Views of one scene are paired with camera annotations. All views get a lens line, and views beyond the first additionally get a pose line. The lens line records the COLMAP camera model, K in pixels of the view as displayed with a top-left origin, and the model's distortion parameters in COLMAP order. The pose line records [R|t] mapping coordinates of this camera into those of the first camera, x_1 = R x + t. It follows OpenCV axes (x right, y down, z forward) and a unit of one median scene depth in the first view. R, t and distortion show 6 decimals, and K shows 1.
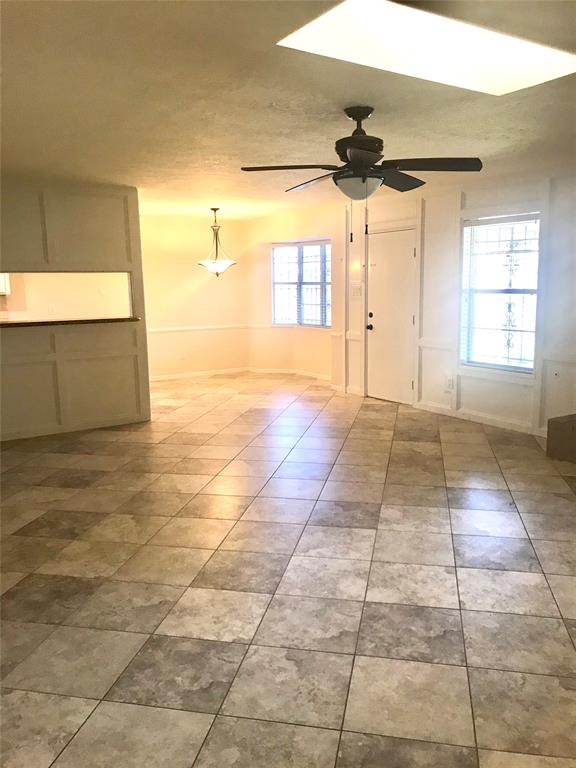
lens RADIAL K [[631.3, 0, 289.1], [0, 631.3, 384.9], [0, 0, 1]] dist [0.000499, 0.001894]
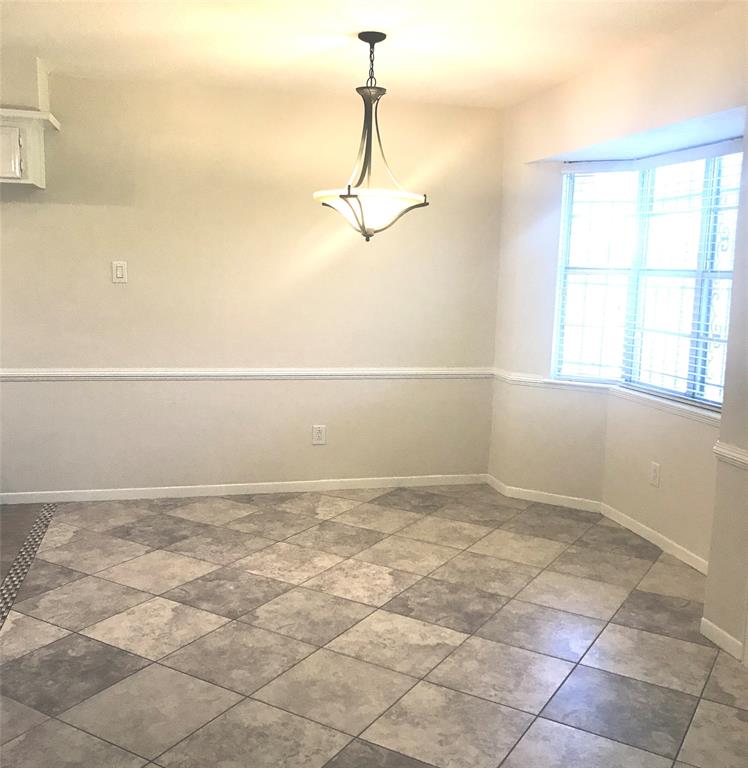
lens RADIAL K [[810.7, 0, 373.1], [0, 810.7, 383.7], [0, 0, 1]] dist [-0.014752, 0.000000]
pose [[0.941073, 0.086461, -0.326965, 0.032765], [-0.091953, 0.995762, -0.001343, -0.083999], [0.325463, 0.031329, 0.945036, 0.526120]]
